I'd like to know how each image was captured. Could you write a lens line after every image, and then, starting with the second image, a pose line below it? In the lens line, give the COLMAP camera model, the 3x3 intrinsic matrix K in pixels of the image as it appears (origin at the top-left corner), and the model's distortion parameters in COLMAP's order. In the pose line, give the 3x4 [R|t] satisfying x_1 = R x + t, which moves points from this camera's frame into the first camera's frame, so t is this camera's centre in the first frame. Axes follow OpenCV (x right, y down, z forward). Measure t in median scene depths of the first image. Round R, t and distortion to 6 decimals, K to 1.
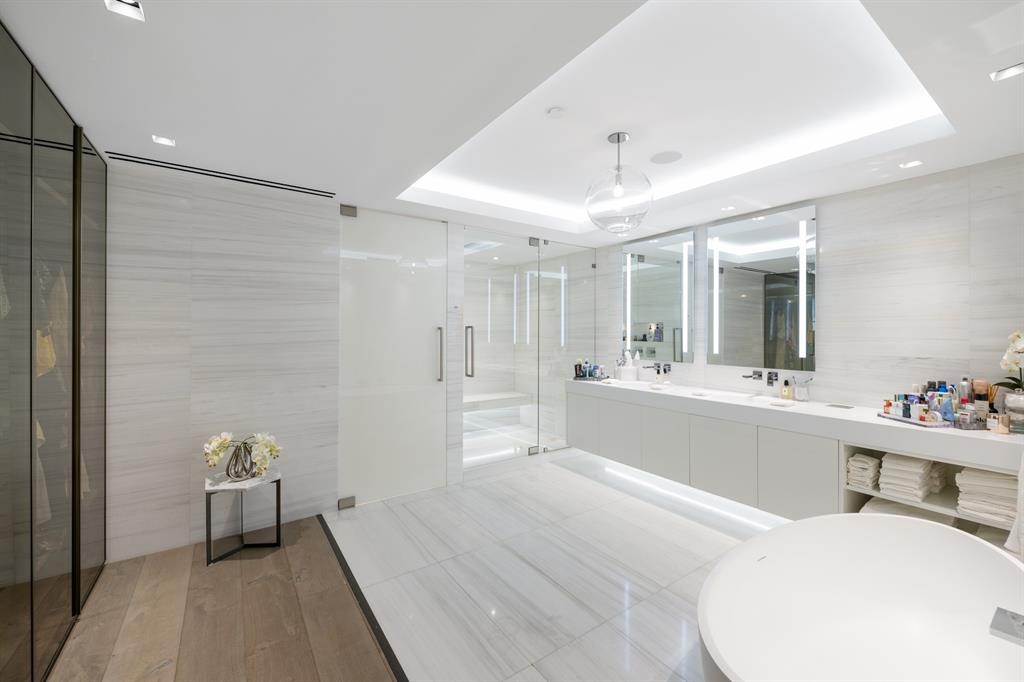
lens RADIAL K [[408.5, 0, 504.6], [0, 408.5, 330.7], [0, 0, 1]] dist [-0.000679, -0.000127]
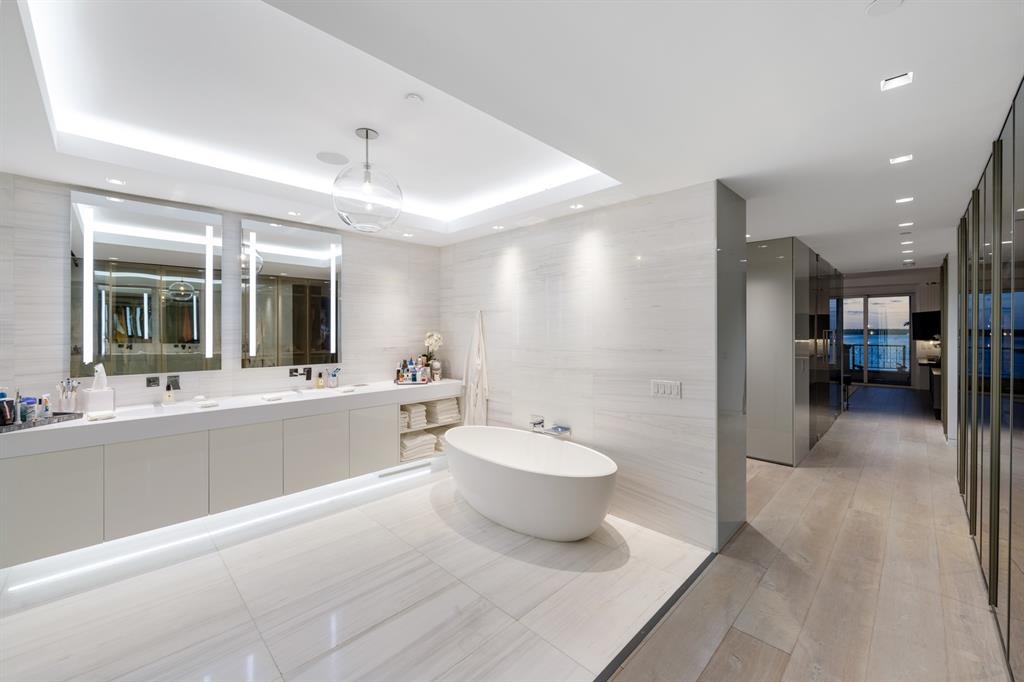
lens RADIAL K [[408.5, 0, 504.6], [0, 408.5, 330.7], [0, 0, 1]] dist [-0.000679, -0.000127]
pose [[-0.178267, -0.004048, 0.983974, -0.597065], [-0.002012, 0.999991, 0.003749, -0.008404], [-0.983980, -0.001311, -0.178274, 0.693591]]
